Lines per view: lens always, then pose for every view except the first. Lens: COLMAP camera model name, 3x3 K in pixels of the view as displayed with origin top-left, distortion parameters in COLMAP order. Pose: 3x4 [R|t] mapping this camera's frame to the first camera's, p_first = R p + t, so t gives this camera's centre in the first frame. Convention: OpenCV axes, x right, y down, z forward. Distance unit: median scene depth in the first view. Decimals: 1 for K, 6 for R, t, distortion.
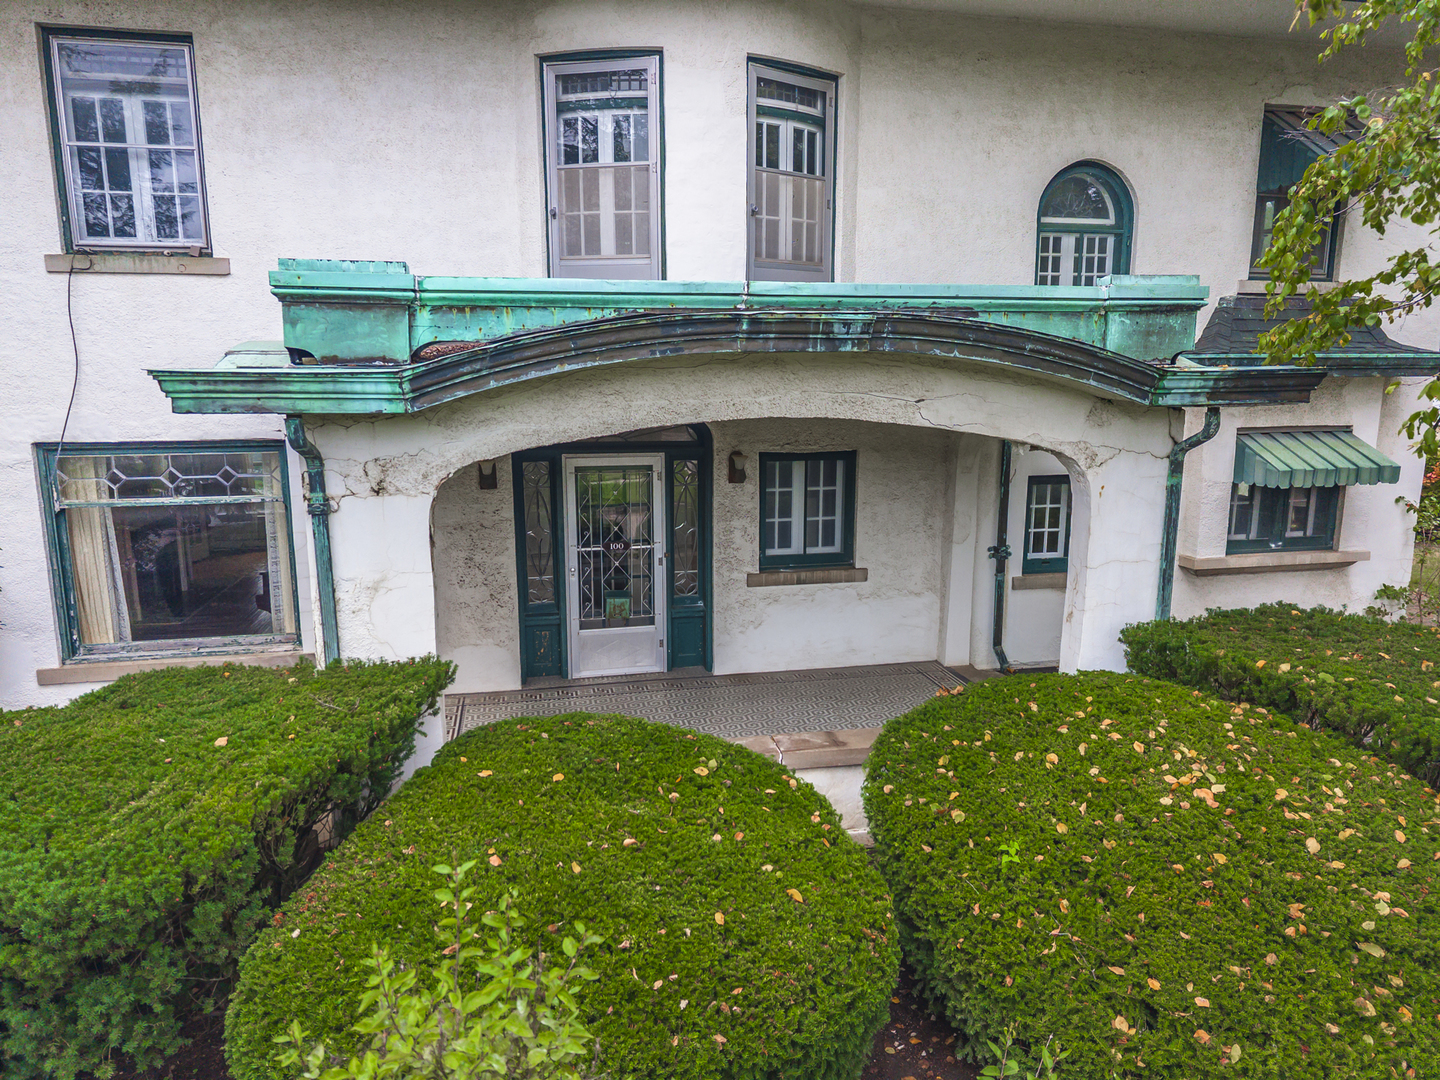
lens RADIAL K [[941.5, 0, 720.0], [0, 941.5, 540.0], [0, 0, 1]] dist [0.057041, -0.061671]
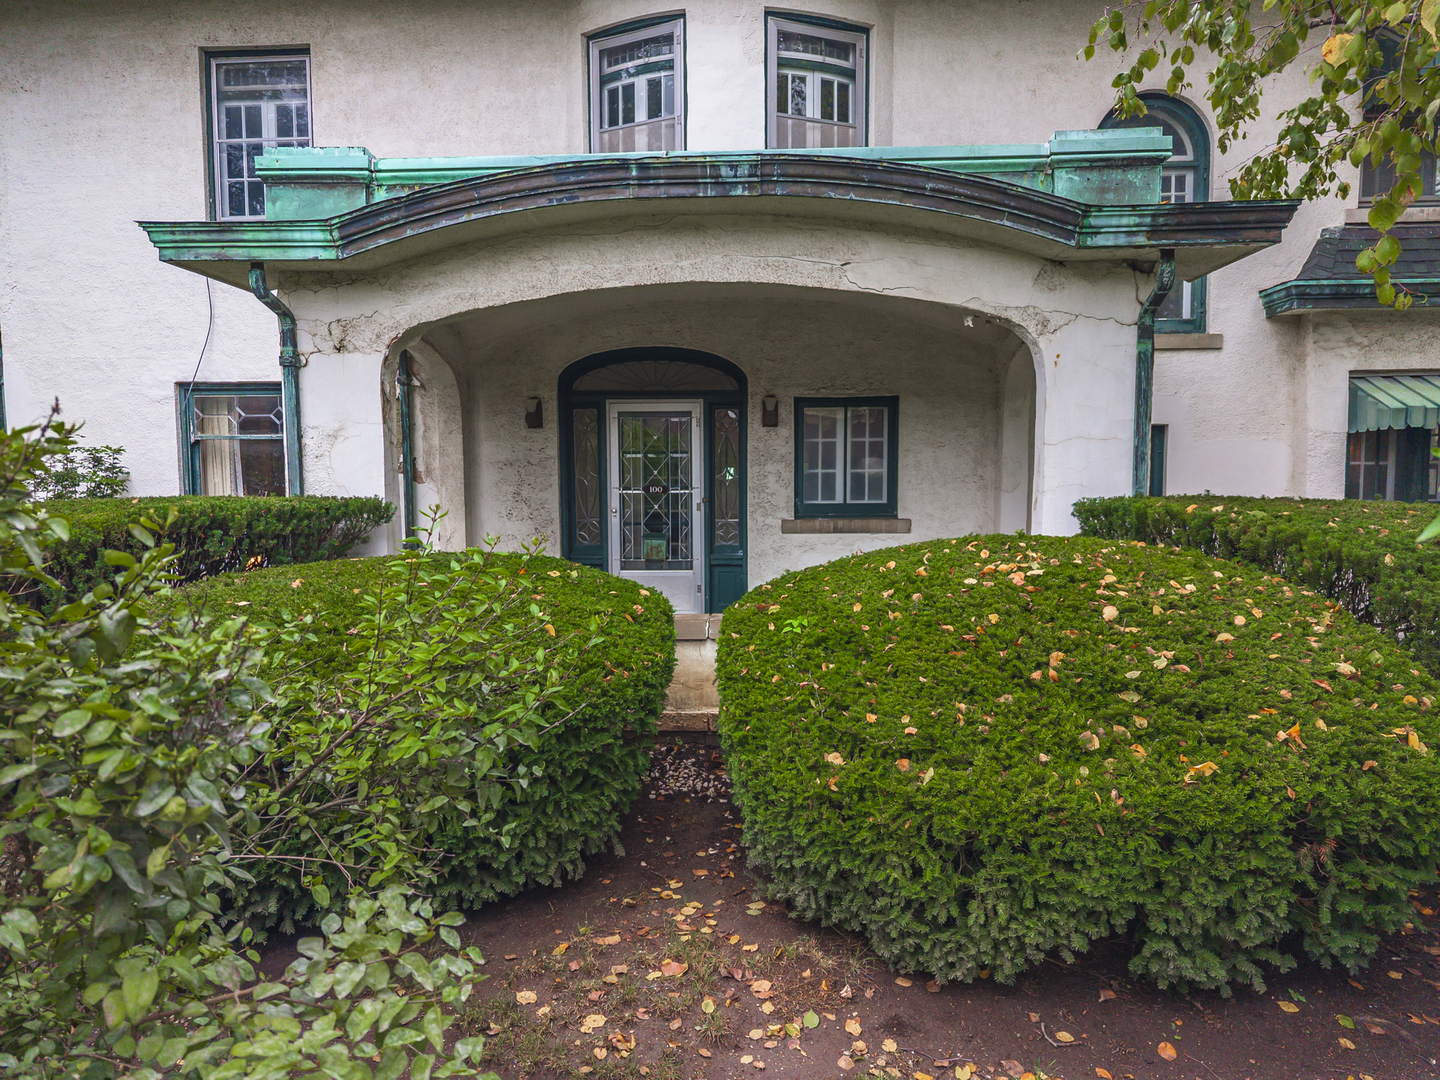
lens RADIAL K [[946.2, 0, 720.0], [0, 946.2, 540.0], [0, 0, 1]] dist [0.019755, -0.003688]
pose [[0.967172, 0.015670, -0.253641, 0.263612], [-0.041593, 0.994399, -0.097164, 0.188817], [0.250697, 0.104524, 0.962406, 0.027000]]
